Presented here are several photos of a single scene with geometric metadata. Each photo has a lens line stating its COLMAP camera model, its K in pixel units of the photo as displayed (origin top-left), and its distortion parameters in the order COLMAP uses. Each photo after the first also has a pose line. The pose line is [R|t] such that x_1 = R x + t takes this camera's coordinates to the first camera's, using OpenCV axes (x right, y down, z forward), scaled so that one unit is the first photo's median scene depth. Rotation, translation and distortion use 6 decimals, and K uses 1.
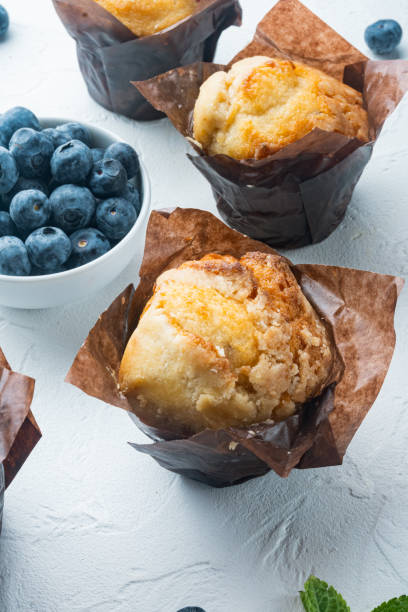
lens RADIAL K [[1358.4, 0, 204.0], [0, 1358.4, 306.0], [0, 0, 1]] dist [-0.006678, 0.140520]
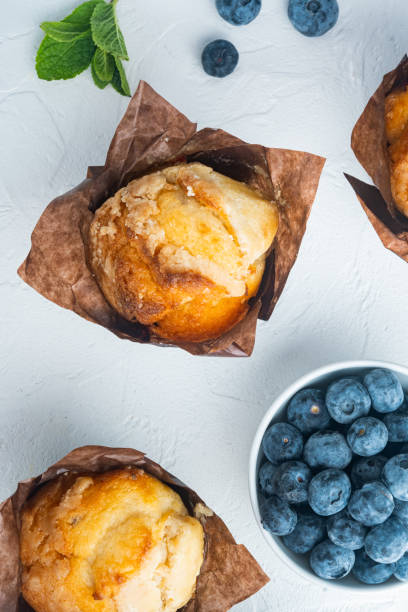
lens RADIAL K [[1358.4, 0, 204.0], [0, 1358.4, 306.0], [0, 0, 1]] dist [-0.006678, 0.140520]
pose [[-0.999360, -0.035158, -0.006655, 0.004809], [0.021007, -0.727019, 0.686296, -0.781489], [-0.028967, 0.685717, 0.727292, 0.224338]]
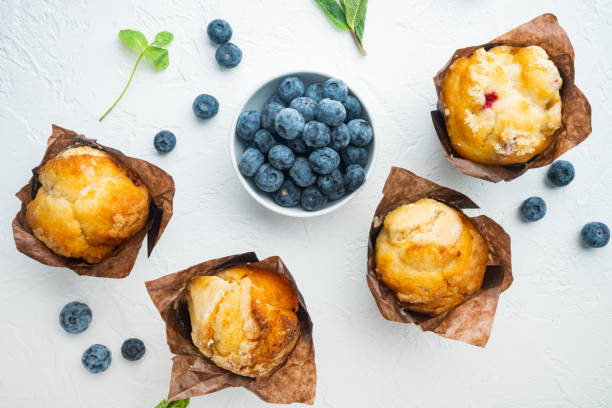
lens RADIAL K [[682.6, 0, 306.0], [0, 682.6, 204.0], [0, 0, 1]] dist [0.008093, 0.011951]
pose [[0.505789, 0.858943, 0.079958, -0.145612], [-0.658017, 0.324207, 0.679634, -0.687457], [0.557844, -0.396366, 0.729180, 0.462993]]
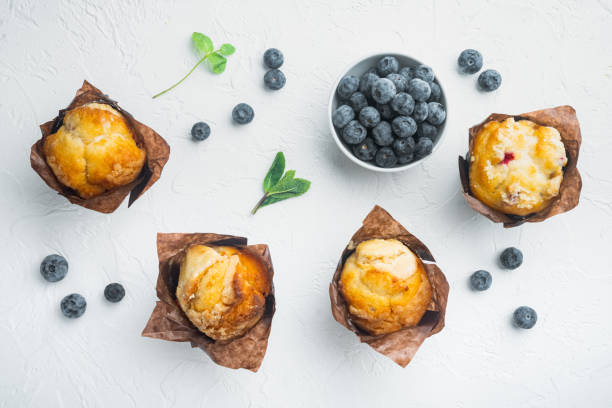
lens RADIAL K [[892.1, 0, 306.0], [0, 892.1, 204.0], [0, 0, 1]] dist [0.006655, 0.020883]
pose [[0.220682, 0.975287, 0.010737, -0.102973], [-0.750481, 0.162762, 0.640537, -1.000101], [0.622960, -0.149413, 0.767852, 0.031408]]
